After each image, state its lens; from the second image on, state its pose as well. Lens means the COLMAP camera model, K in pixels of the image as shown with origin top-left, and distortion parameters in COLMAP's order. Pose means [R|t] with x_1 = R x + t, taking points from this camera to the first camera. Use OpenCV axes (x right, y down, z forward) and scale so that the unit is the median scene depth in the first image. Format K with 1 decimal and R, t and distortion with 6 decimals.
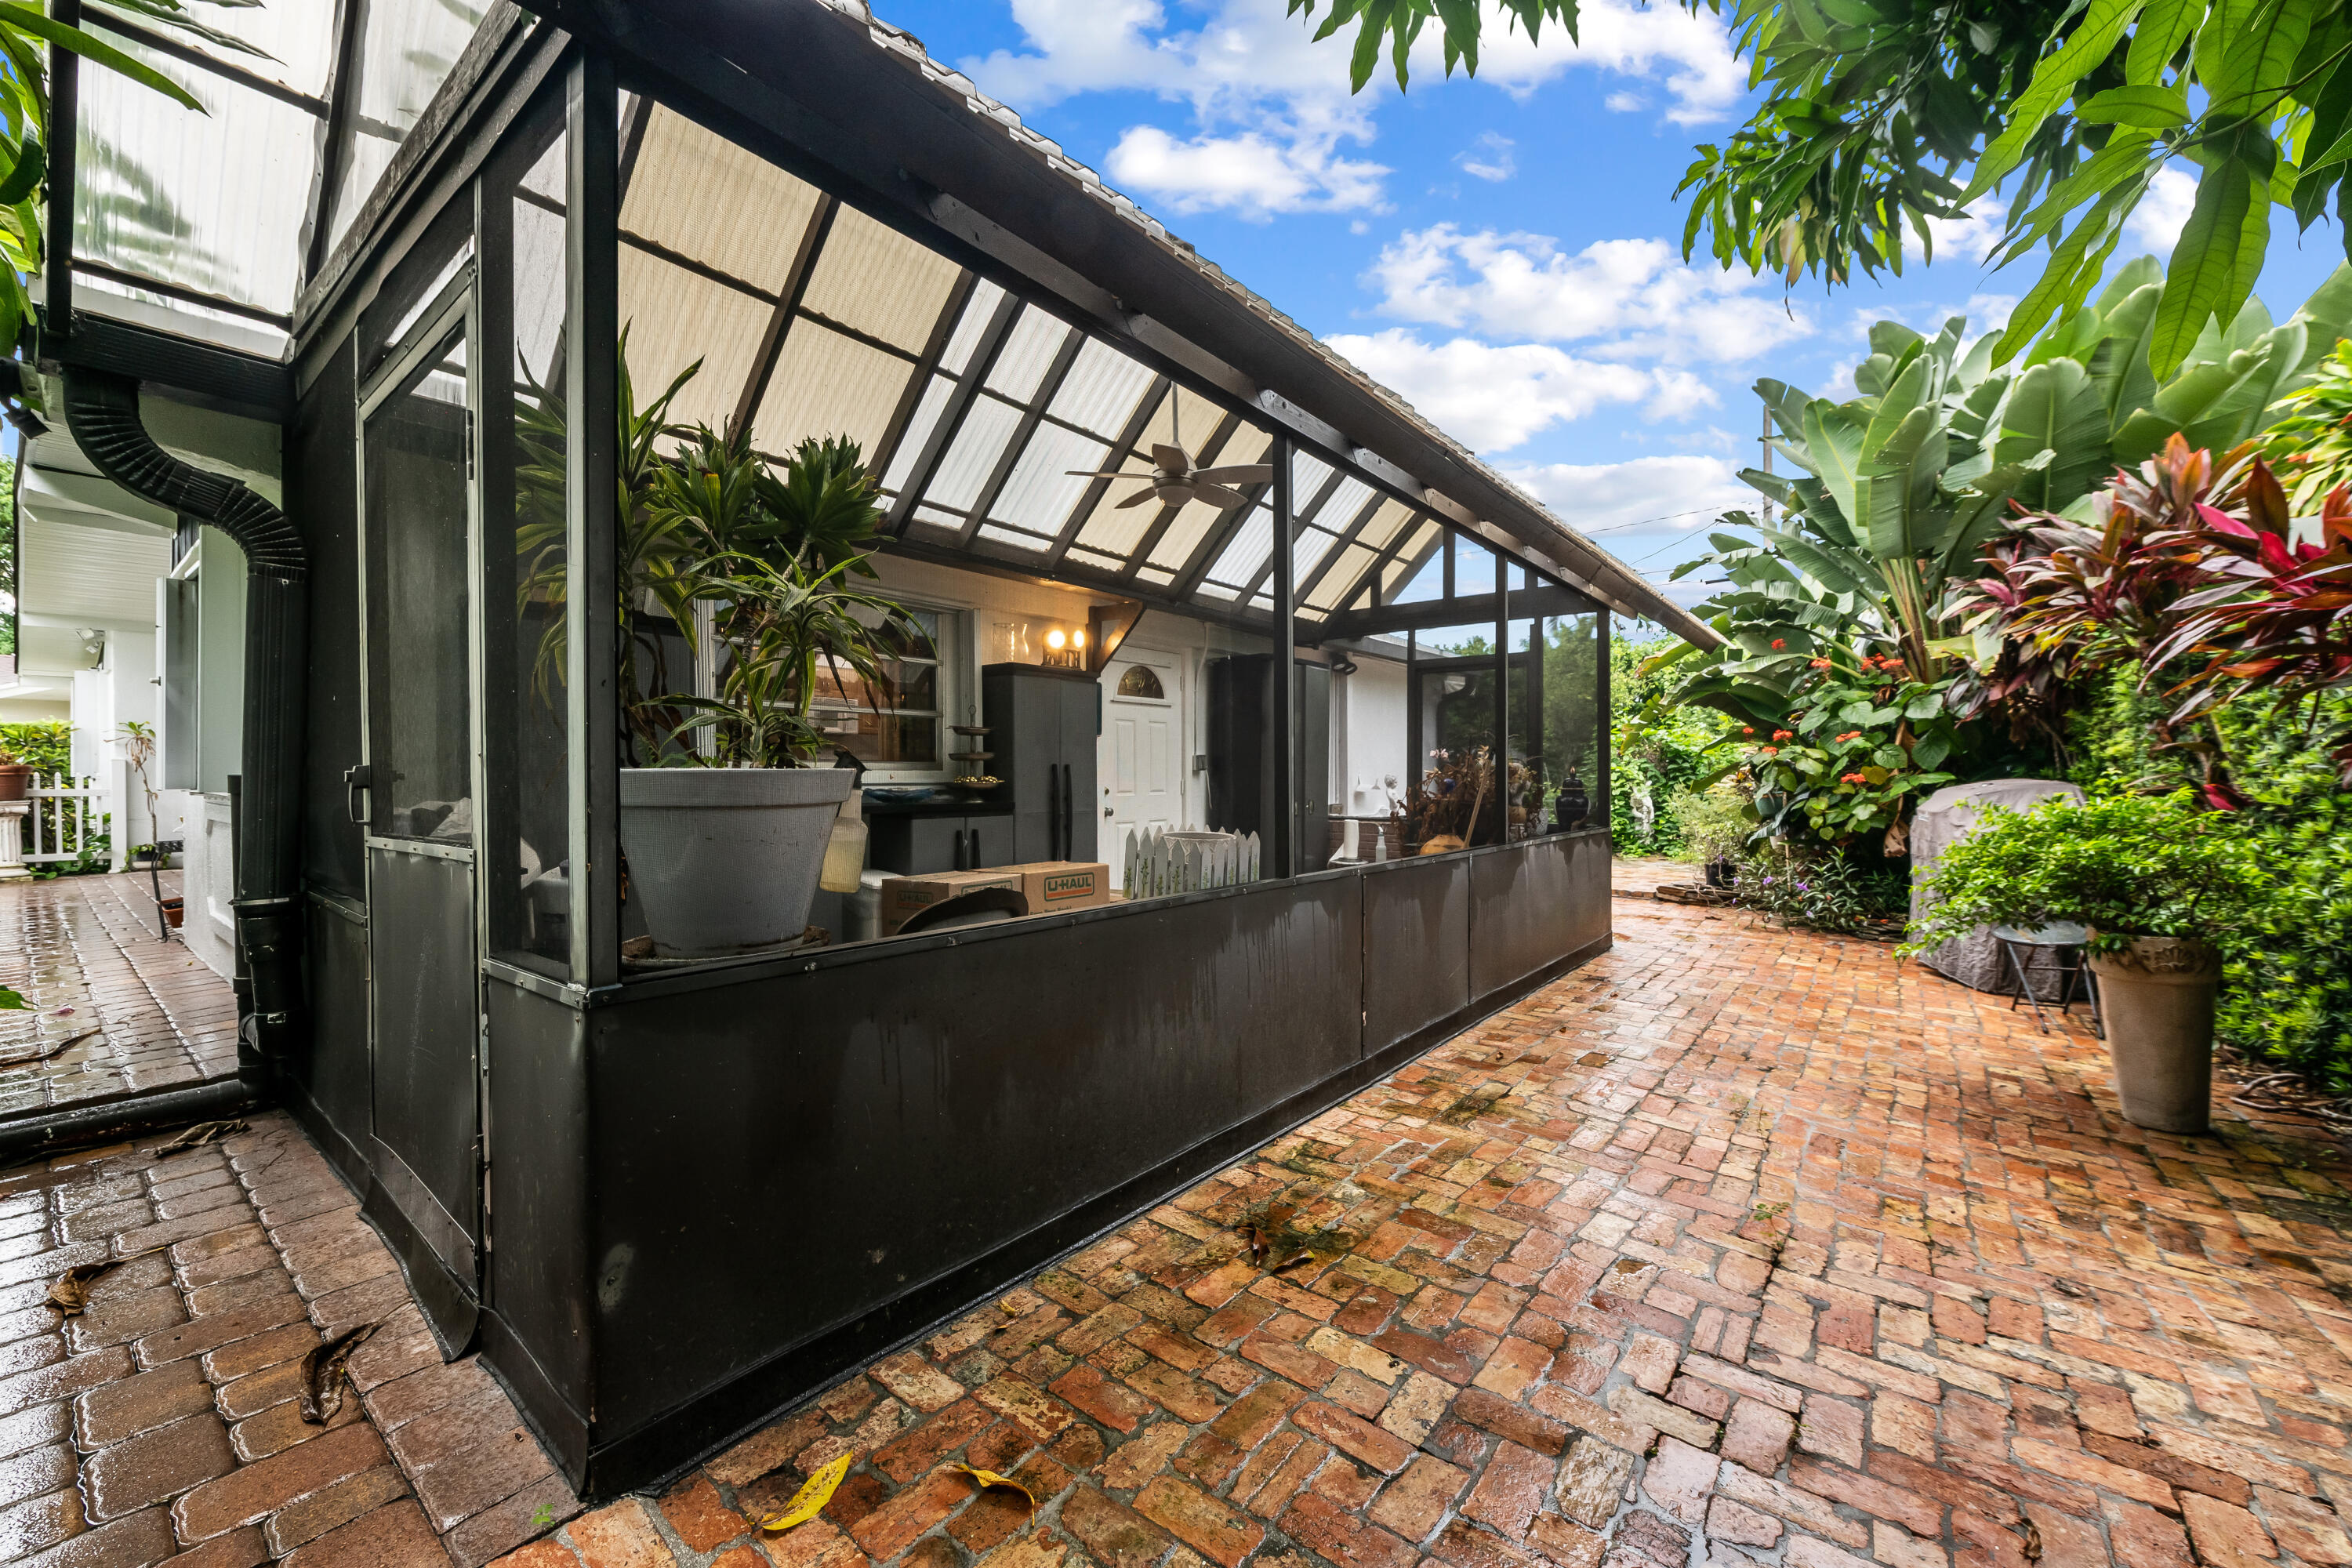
lens RADIAL K [[931.2, 0, 1209.7], [0, 931.2, 773.3], [0, 0, 1]] dist [0.000876, -0.001809]
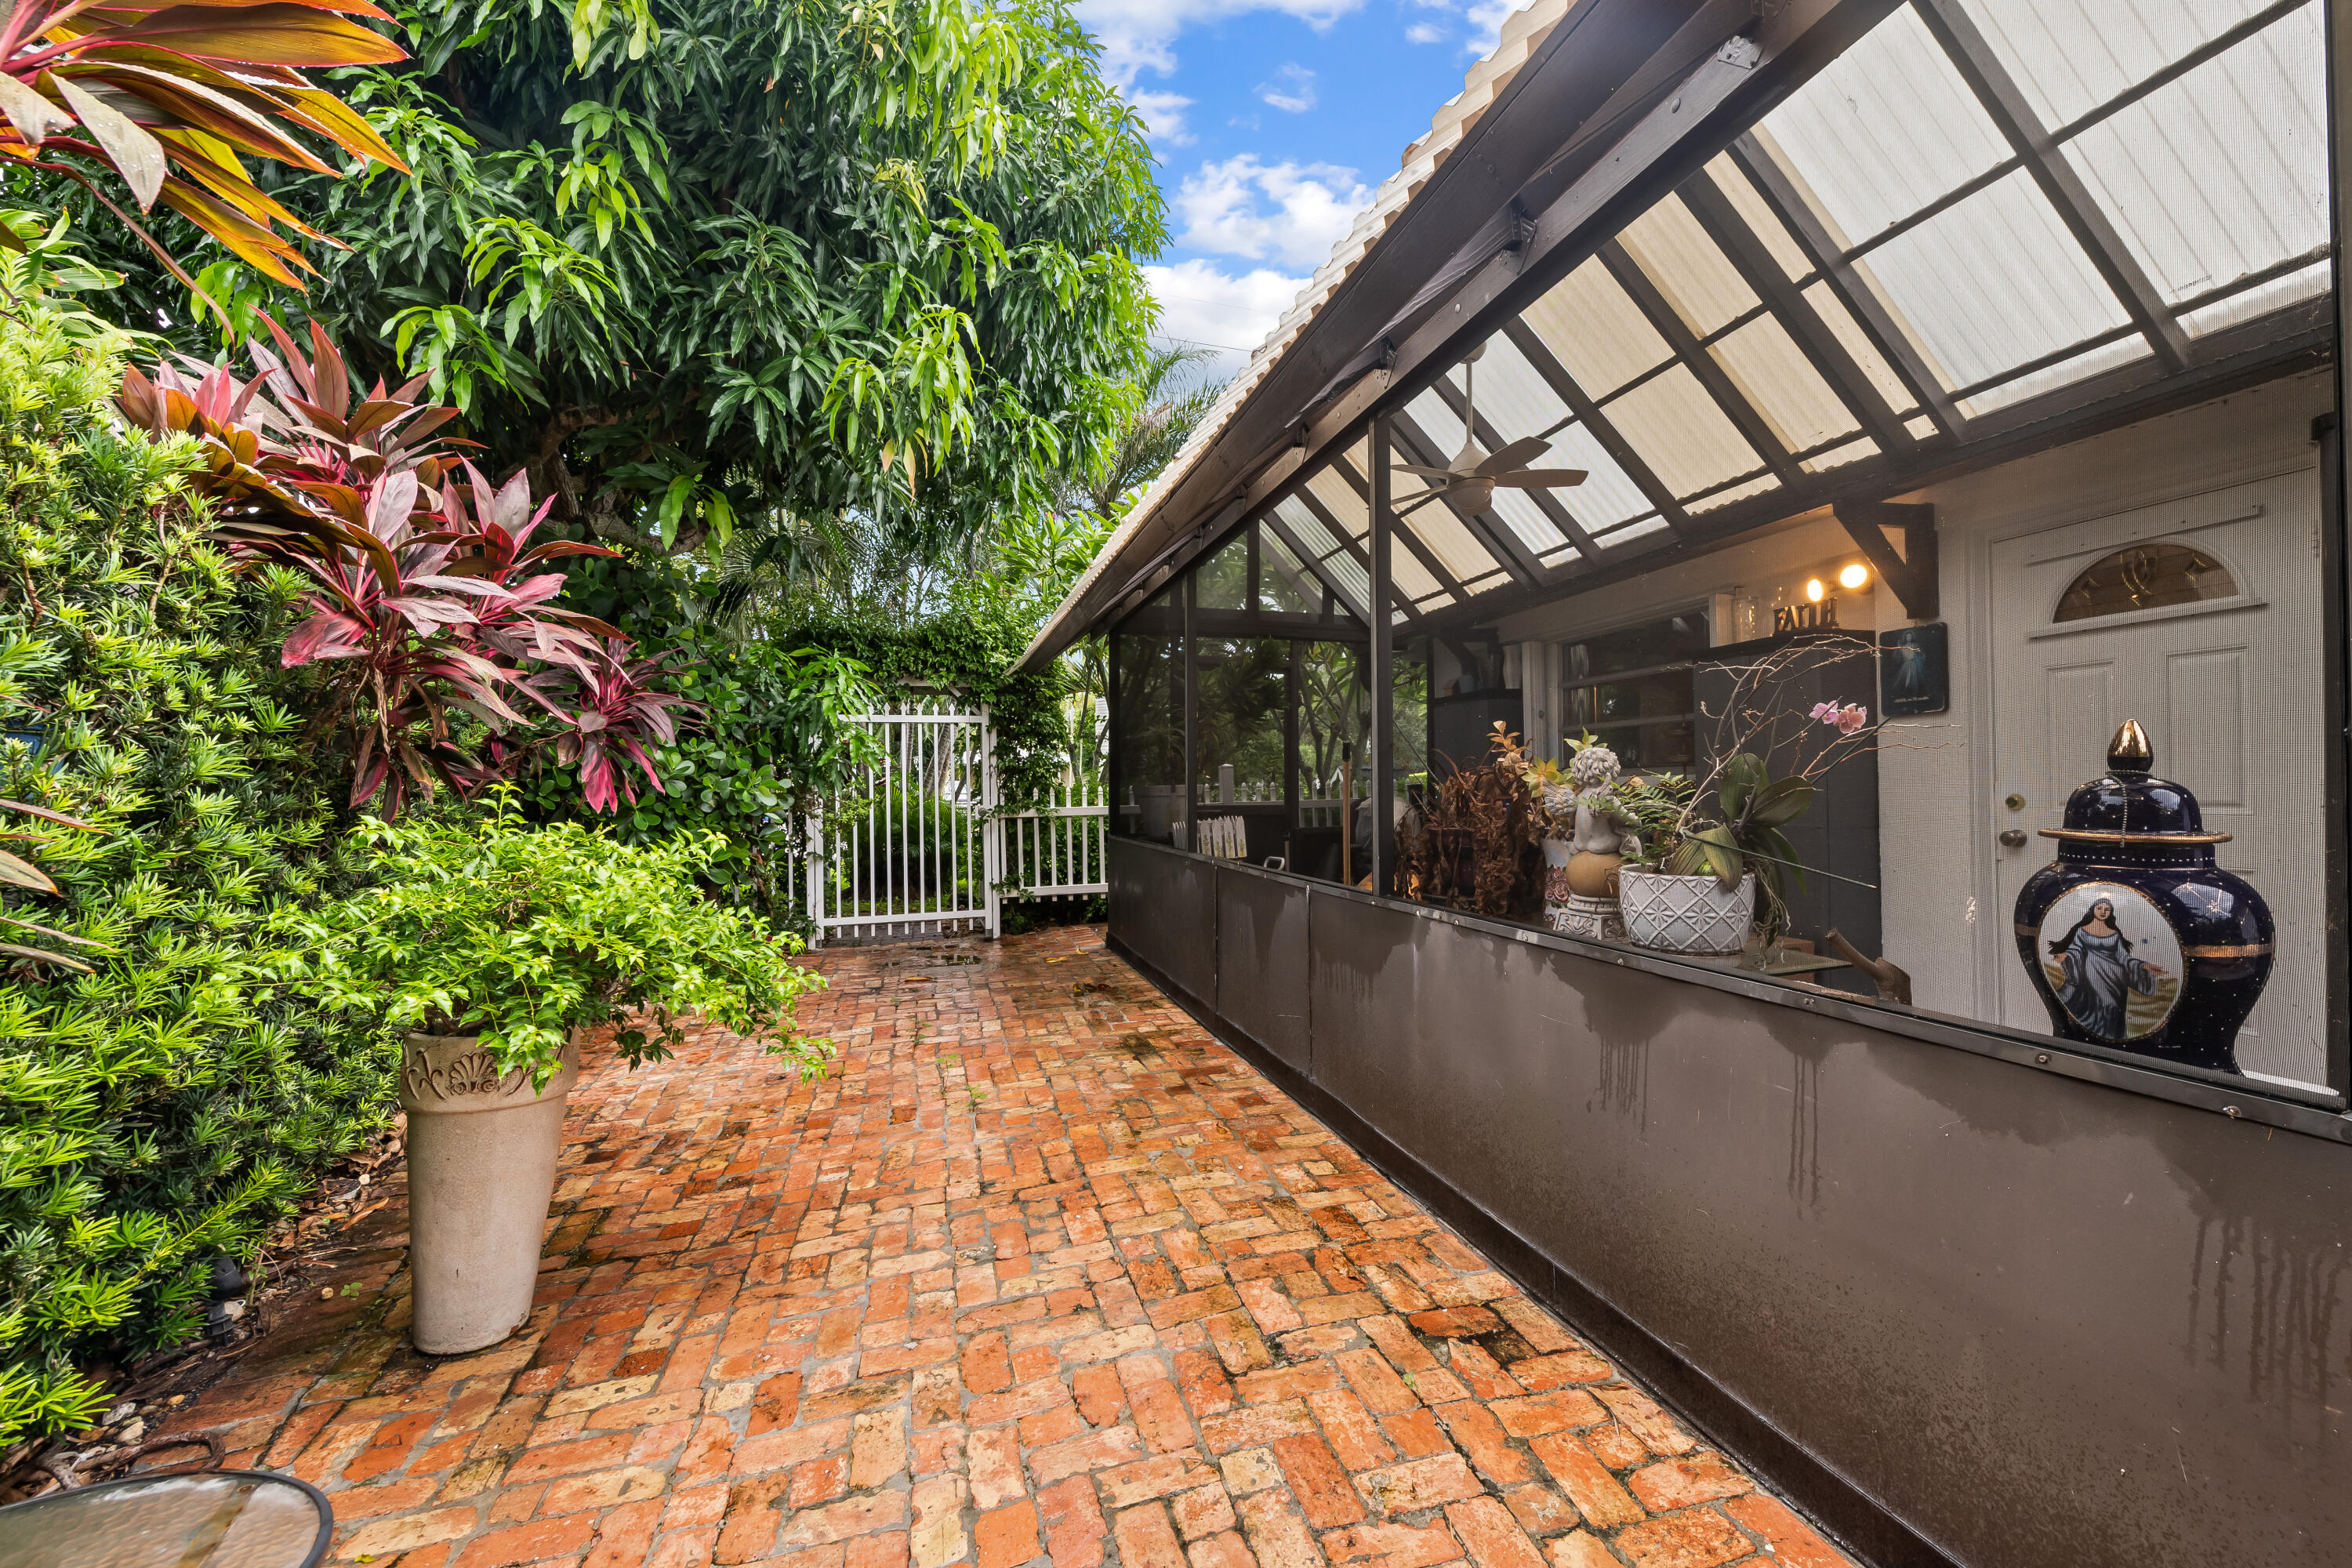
lens RADIAL K [[931.2, 0, 1194.4], [0, 931.2, 785.5], [0, 0, 1]] dist [0.000876, -0.001809]
pose [[-0.594513, 0.004825, -0.804072, 1.083937], [0.014696, 0.999880, -0.004866, 0.003779], [0.803952, -0.014710, -0.594512, 1.564295]]
